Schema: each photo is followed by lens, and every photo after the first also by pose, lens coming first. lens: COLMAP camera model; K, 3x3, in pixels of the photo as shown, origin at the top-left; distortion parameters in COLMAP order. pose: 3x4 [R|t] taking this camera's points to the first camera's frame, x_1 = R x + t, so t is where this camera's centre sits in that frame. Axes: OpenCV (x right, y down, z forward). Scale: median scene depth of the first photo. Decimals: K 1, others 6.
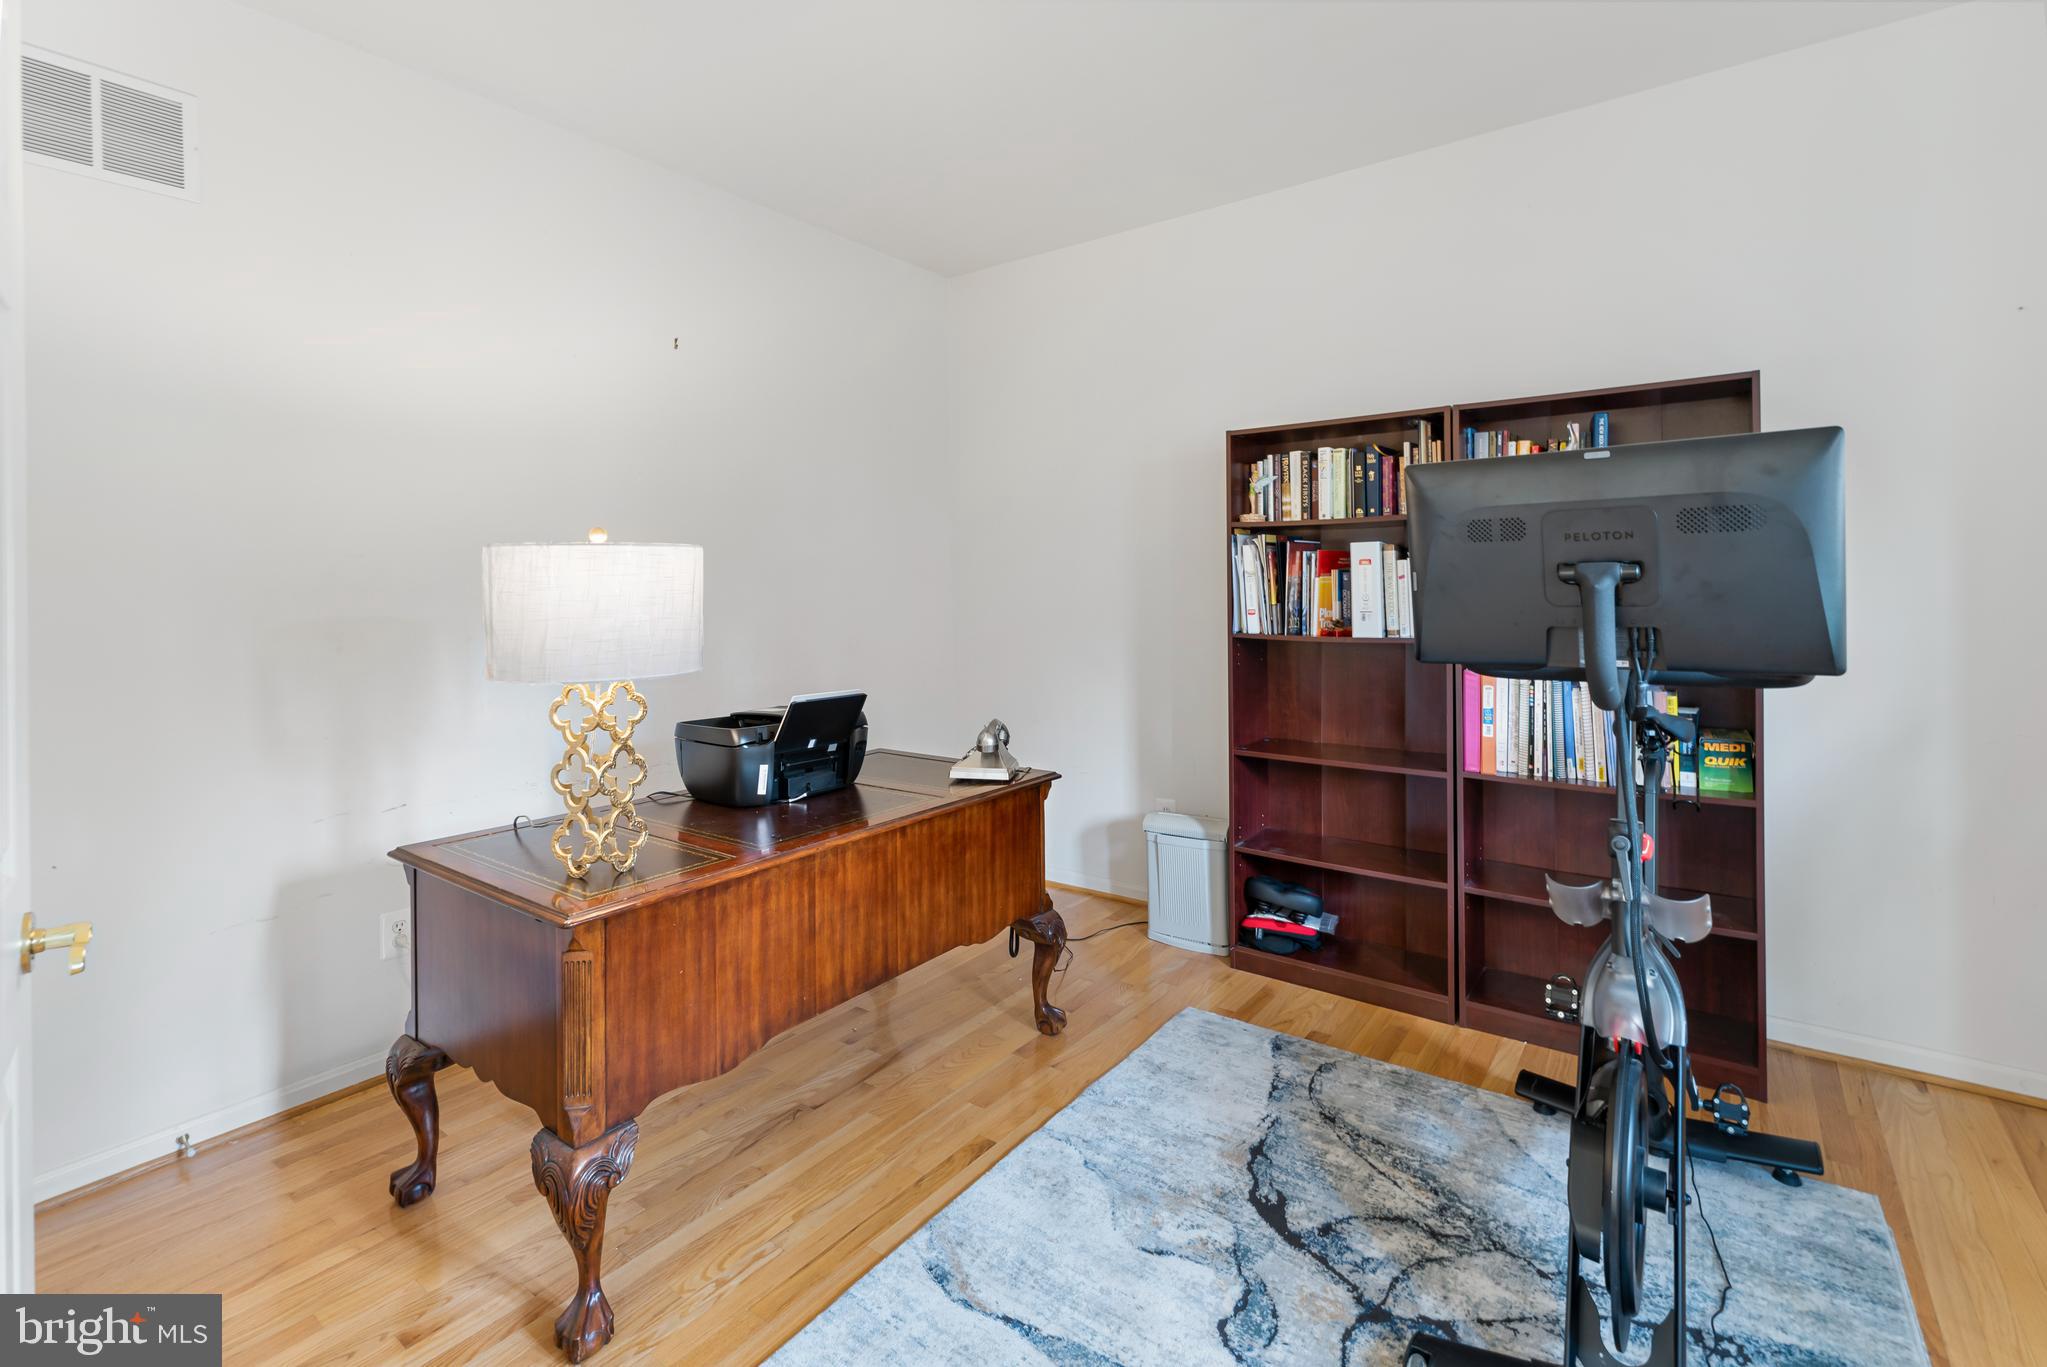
lens RADIAL K [[939.3, 0, 1022.5], [0, 939.3, 596.4], [0, 0, 1]] dist [0.000871, -0.000338]
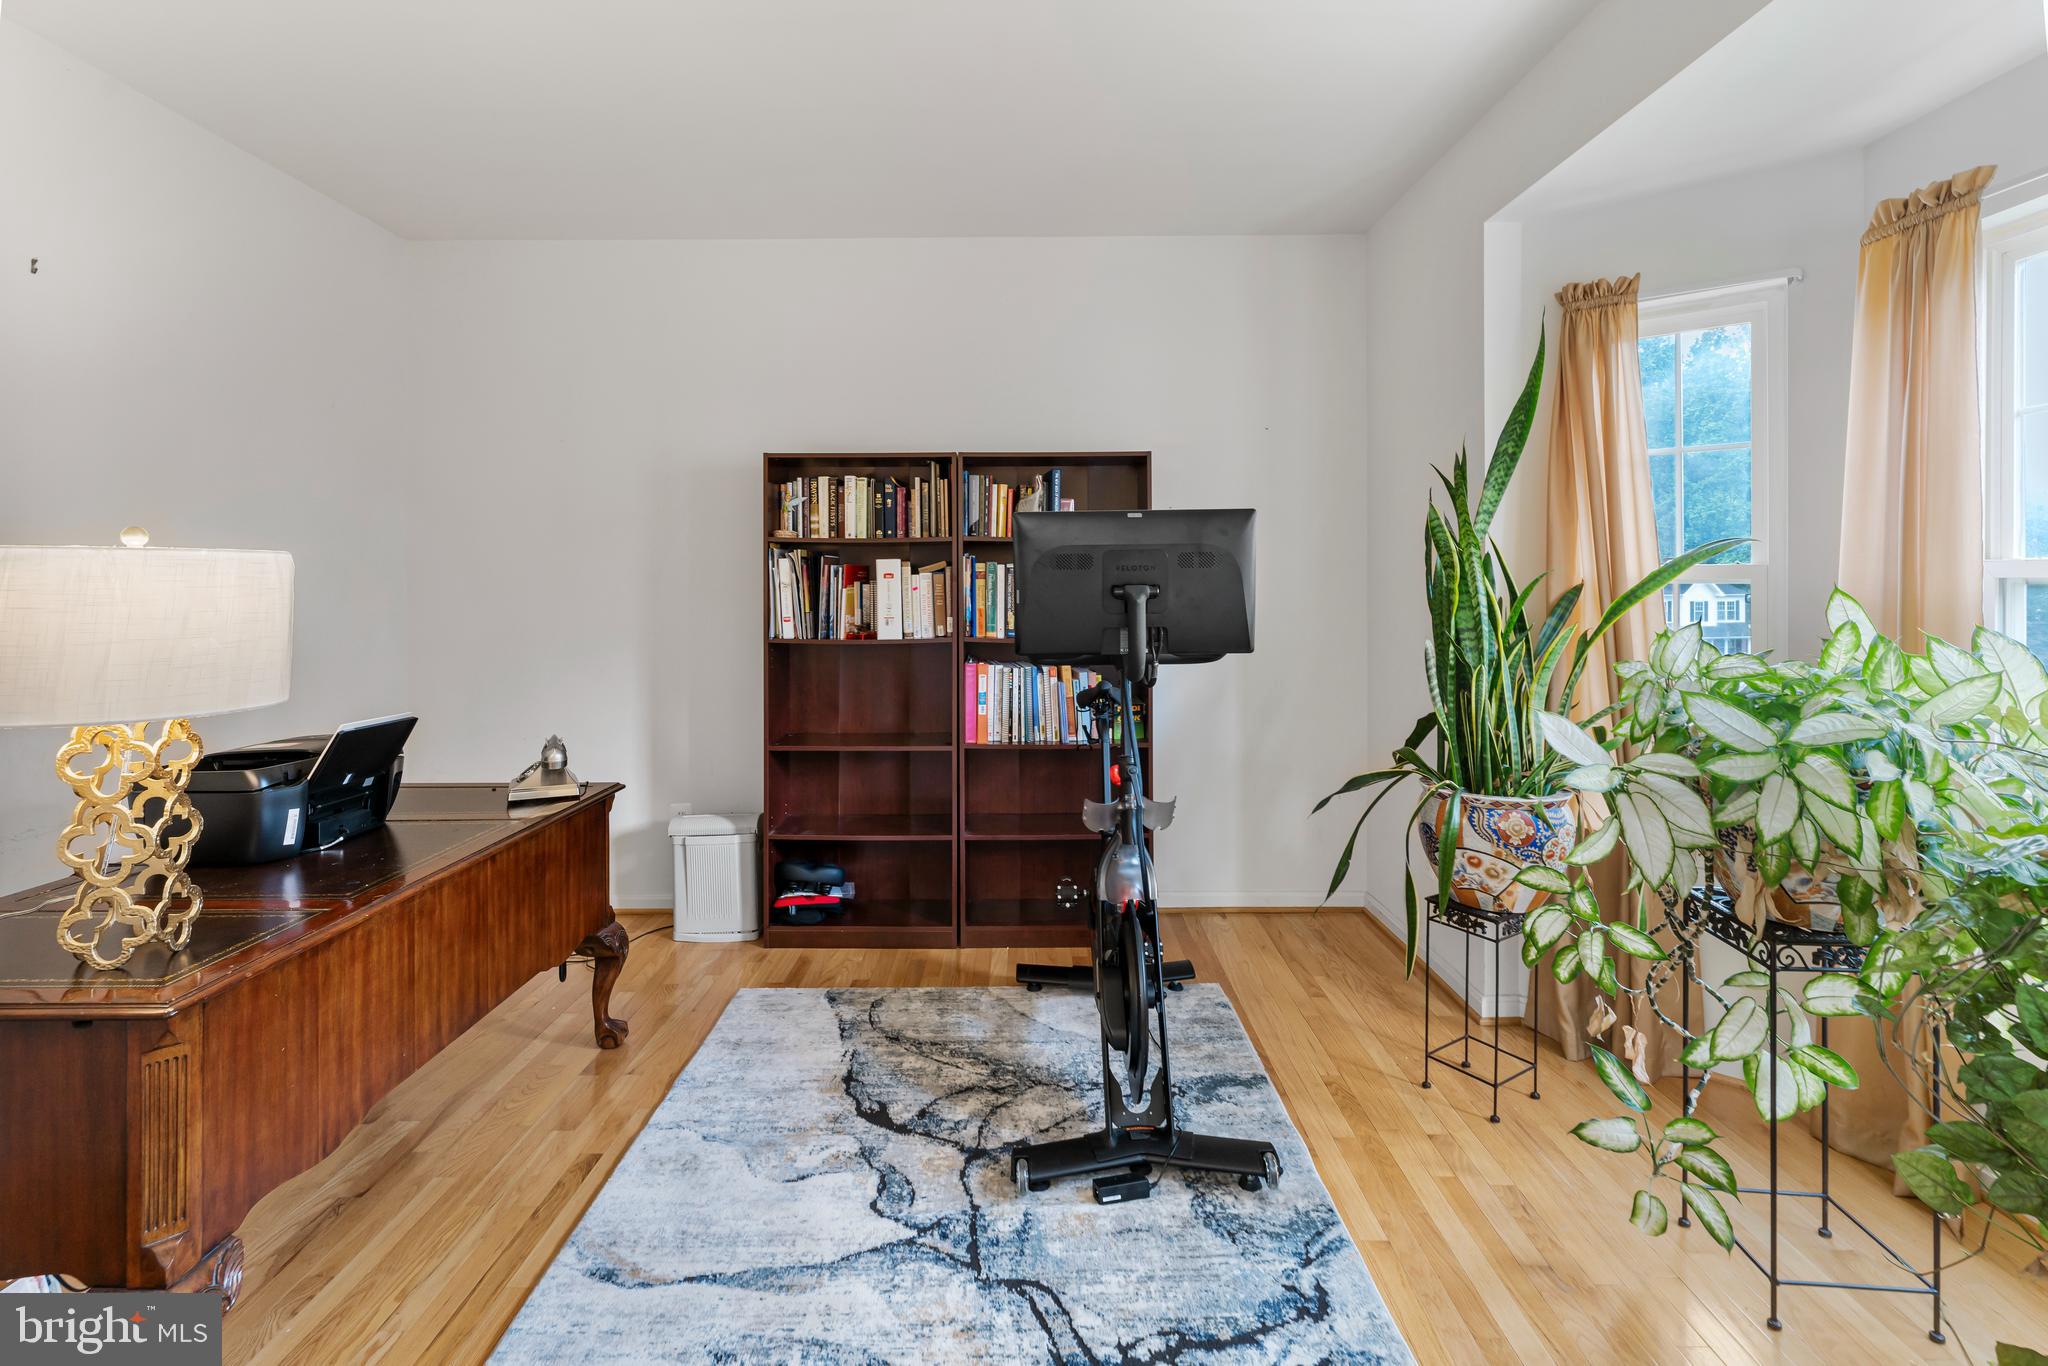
lens RADIAL K [[939.7, 0, 1023.0], [0, 939.7, 595.9], [0, 0, 1]] dist [0.000871, -0.000338]
pose [[0.806382, 0.000259, 0.591395, -0.257353], [0.003047, 0.999985, -0.004594, -0.006993], [-0.591387, 0.005507, 0.806369, -0.075279]]
